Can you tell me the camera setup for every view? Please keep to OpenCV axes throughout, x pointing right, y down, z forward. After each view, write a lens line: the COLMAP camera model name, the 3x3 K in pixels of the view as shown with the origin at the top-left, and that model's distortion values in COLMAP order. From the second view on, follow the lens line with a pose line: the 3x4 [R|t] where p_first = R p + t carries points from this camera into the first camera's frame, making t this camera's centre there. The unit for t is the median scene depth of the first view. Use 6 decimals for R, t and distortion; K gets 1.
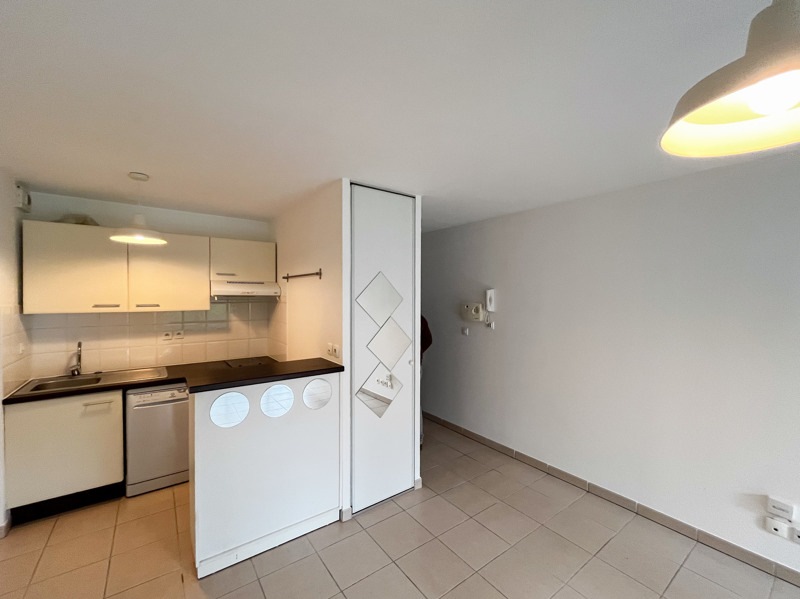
lens RADIAL K [[345.5, 0, 408.6], [0, 345.5, 296.3], [0, 0, 1]] dist [0.000665, 0.000928]
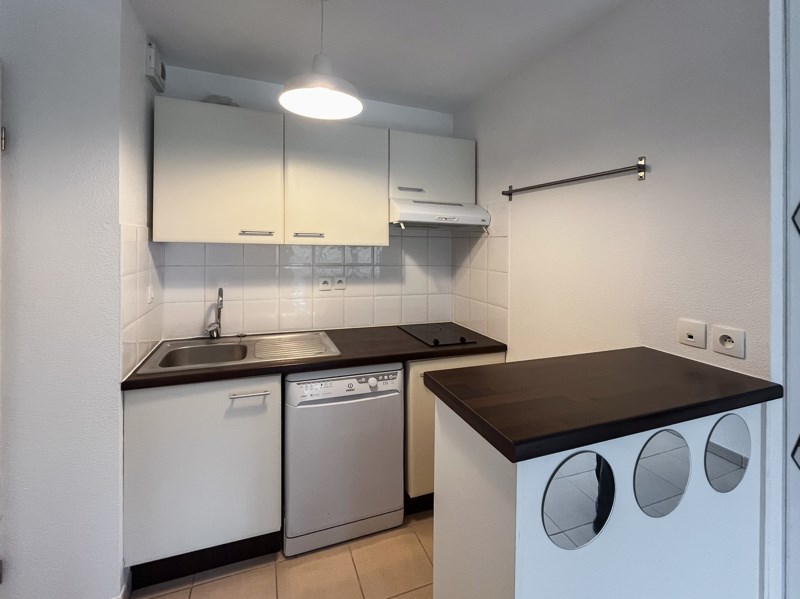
lens RADIAL K [[388.5, 0, 397.2], [0, 388.5, 247.7], [0, 0, 1]] dist [-0.002754, -0.000714]
pose [[0.955774, 0.017518, -0.293579, -0.418766], [-0.016687, 0.999847, 0.005337, 0.045921], [0.293628, -0.000202, 0.955920, 0.398406]]
